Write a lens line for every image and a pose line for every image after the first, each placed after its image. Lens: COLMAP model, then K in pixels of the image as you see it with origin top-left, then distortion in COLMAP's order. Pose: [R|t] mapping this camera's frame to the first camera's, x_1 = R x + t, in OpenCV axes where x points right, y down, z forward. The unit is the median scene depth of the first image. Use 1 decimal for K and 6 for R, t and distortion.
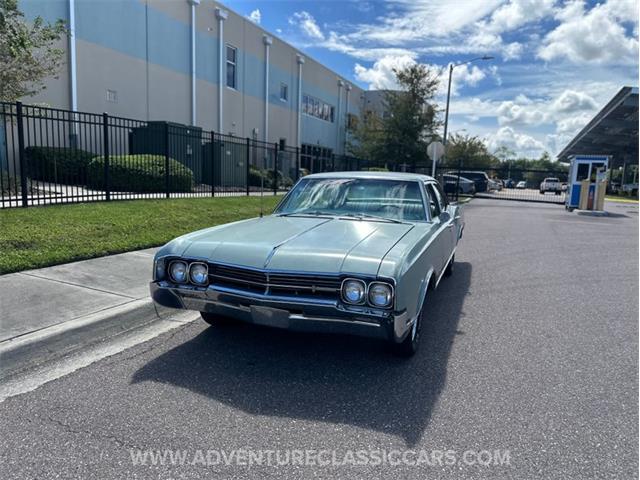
lens RADIAL K [[447.2, 0, 329.5], [0, 447.2, 241.2], [0, 0, 1]] dist [0.016880, -0.029972]
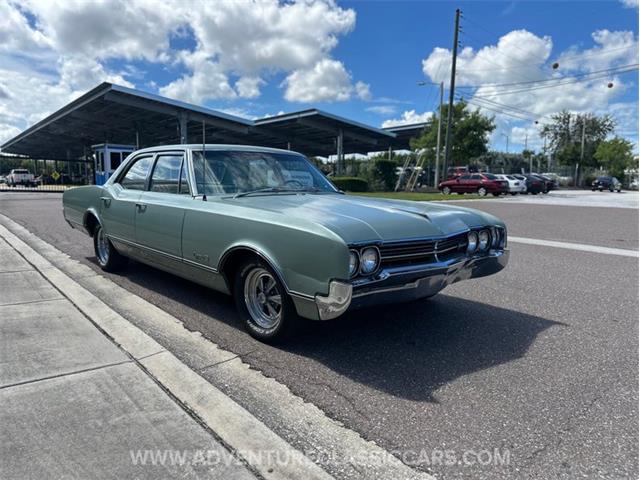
lens RADIAL K [[447.2, 0, 315.8], [0, 447.2, 255.0], [0, 0, 1]] dist [0.016880, -0.029972]
pose [[0.453911, -0.169405, 0.874795, -0.347303], [0.129527, 0.983877, 0.123321, -0.015720], [-0.881582, 0.057333, 0.468536, 0.241089]]
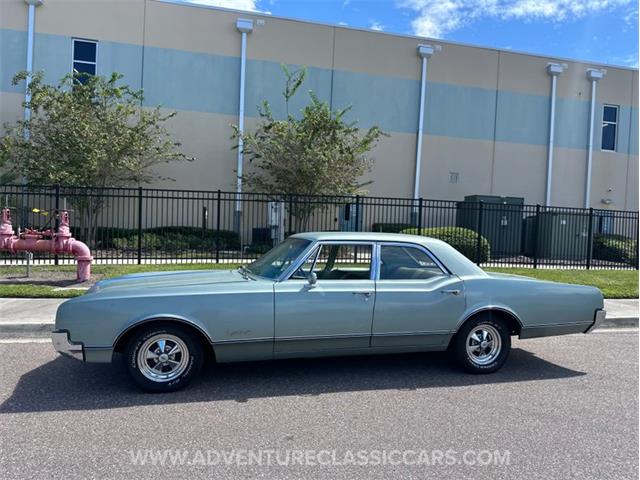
lens RADIAL K [[445.3, 0, 324.7], [0, 445.3, 244.7], [0, 0, 1]] dist [0.023775, -0.038060]
pose [[0.583118, 0.002376, -0.812384, 0.463250], [-0.131487, 0.987087, -0.091493, -0.019765], [0.801676, 0.160170, 0.575901, 0.229749]]
